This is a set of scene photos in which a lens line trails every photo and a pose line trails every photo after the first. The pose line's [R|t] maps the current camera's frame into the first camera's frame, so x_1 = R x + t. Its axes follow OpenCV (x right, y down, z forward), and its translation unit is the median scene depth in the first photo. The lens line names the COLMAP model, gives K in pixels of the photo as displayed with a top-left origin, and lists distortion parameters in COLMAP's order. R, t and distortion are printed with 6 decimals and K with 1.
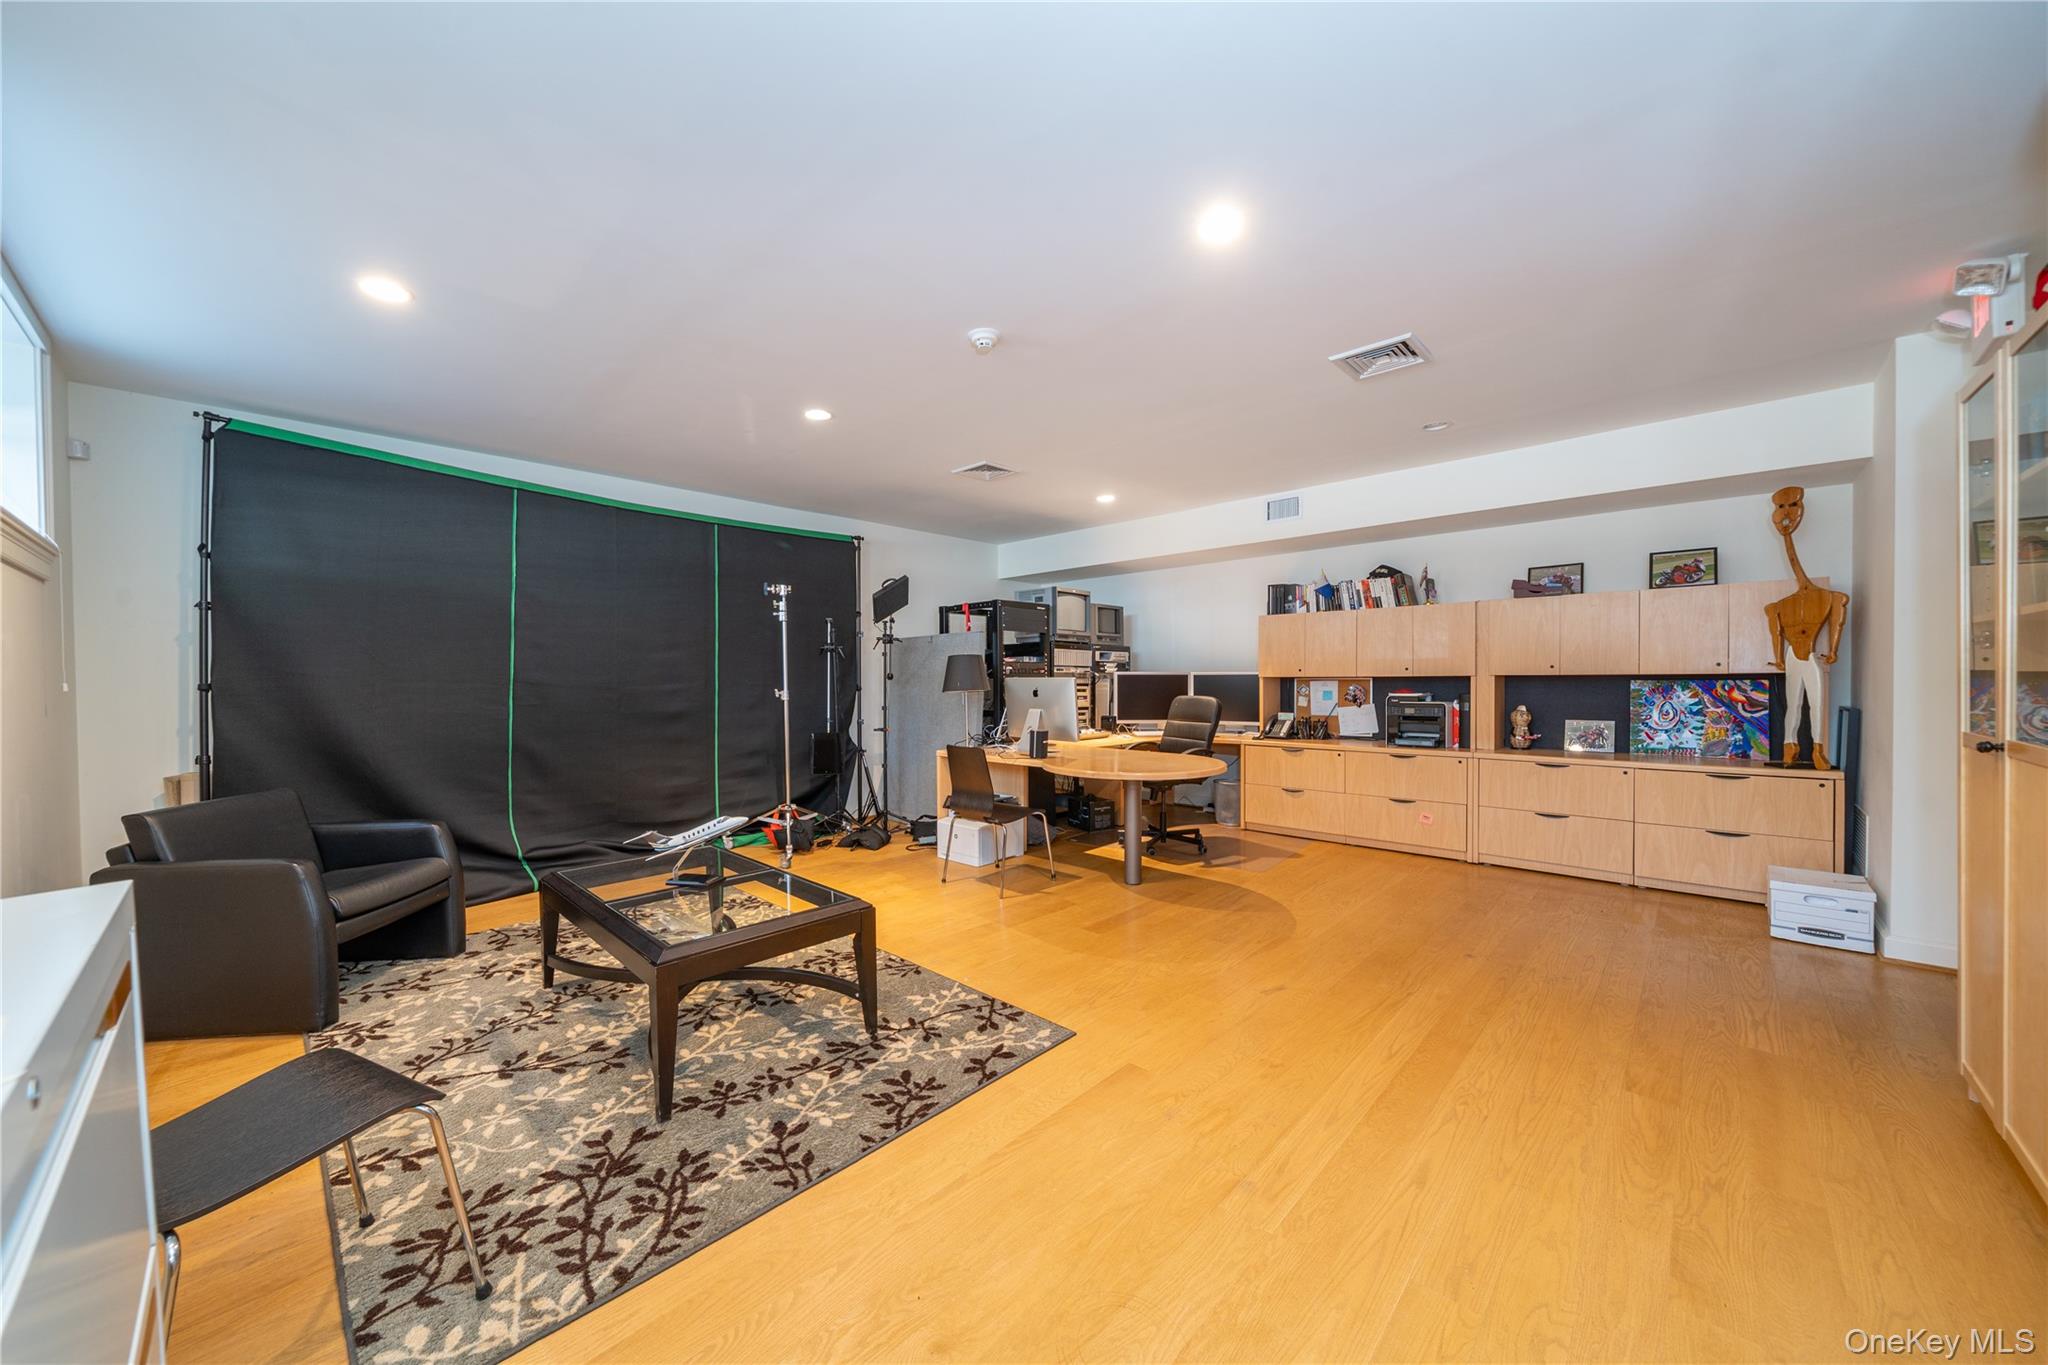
lens RADIAL K [[759.3, 0, 1012.0], [0, 759.3, 683.9], [0, 0, 1]] dist [0.000733, 0.000082]
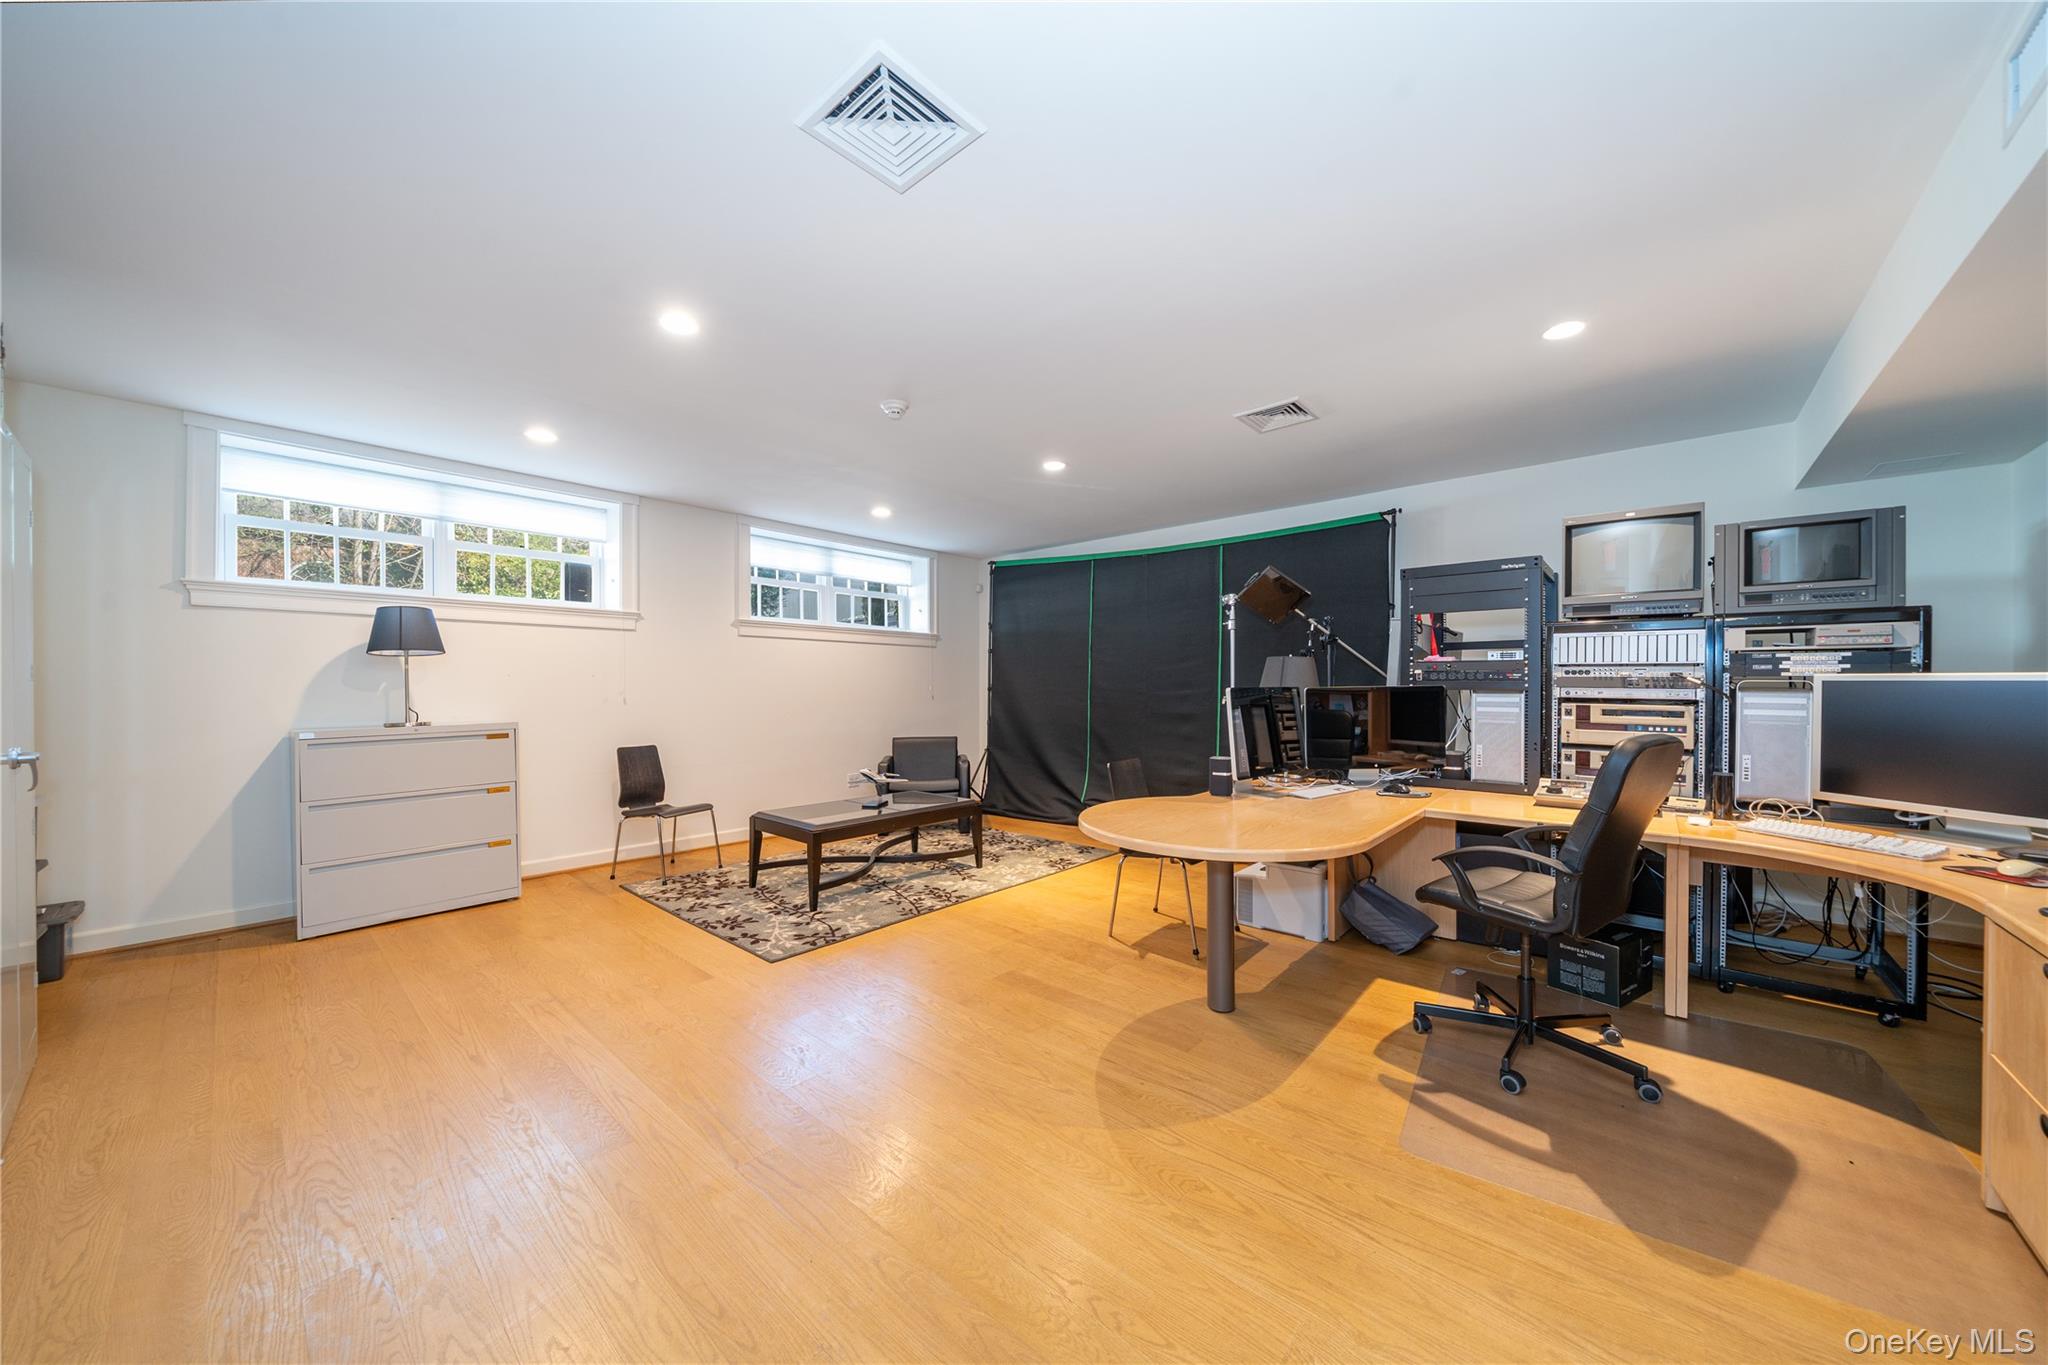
lens RADIAL K [[714.7, 0, 1010.8], [0, 714.7, 683.5], [0, 0, 1]] dist [-0.001701, -0.000058]
pose [[0.010304, 0.001838, -0.999945, 0.880093], [-0.007730, 0.999969, 0.001759, -0.013348], [0.999917, 0.007712, 0.010318, 0.939945]]
